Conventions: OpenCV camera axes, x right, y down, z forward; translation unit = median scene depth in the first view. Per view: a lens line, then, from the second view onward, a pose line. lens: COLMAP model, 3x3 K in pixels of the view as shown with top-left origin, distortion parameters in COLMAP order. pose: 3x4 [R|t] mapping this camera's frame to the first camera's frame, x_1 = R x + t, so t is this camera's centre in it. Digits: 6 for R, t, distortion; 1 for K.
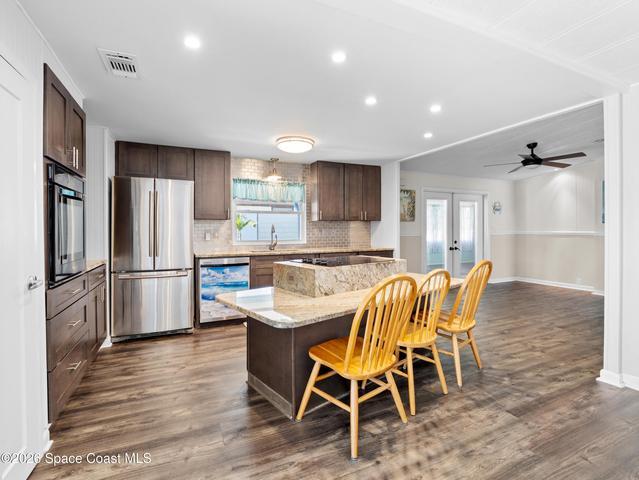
lens RADIAL K [[310.8, 0, 317.9], [0, 310.8, 231.8], [0, 0, 1]] dist [-0.001819, -0.000295]
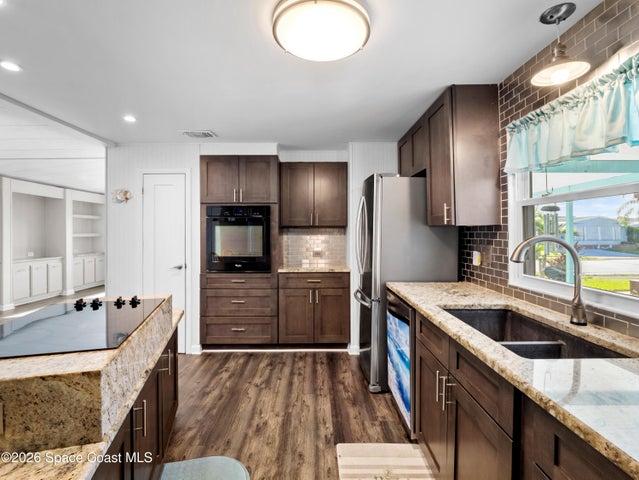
lens RADIAL K [[314.1, 0, 314.3], [0, 314.1, 226.8], [0, 0, 1]] dist [-0.004663, -0.000531]
pose [[-0.420628, -0.009035, -0.907188, 0.431482], [0.004851, 0.999914, -0.012208, -0.052326], [0.907220, -0.009536, -0.420548, 1.775304]]
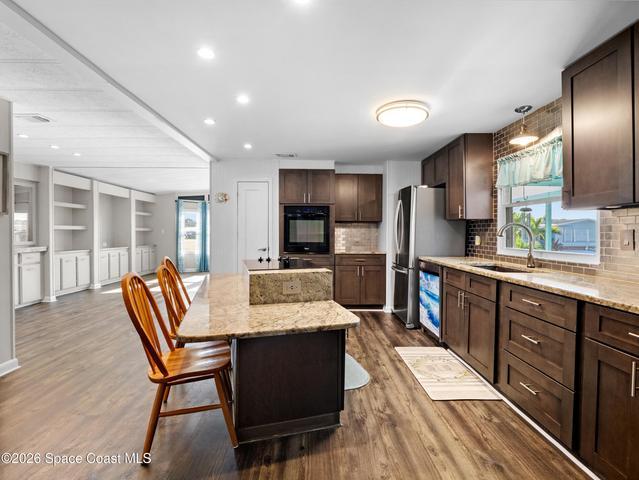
lens RADIAL K [[310.8, 0, 317.9], [0, 310.8, 231.8], [0, 0, 1]] dist [-0.001819, -0.000295]
pose [[-0.402732, 0.000206, -0.915318, 1.039056], [-0.004129, 0.999989, 0.002042, -0.006801], [0.915309, 0.004602, -0.402727, 1.718980]]
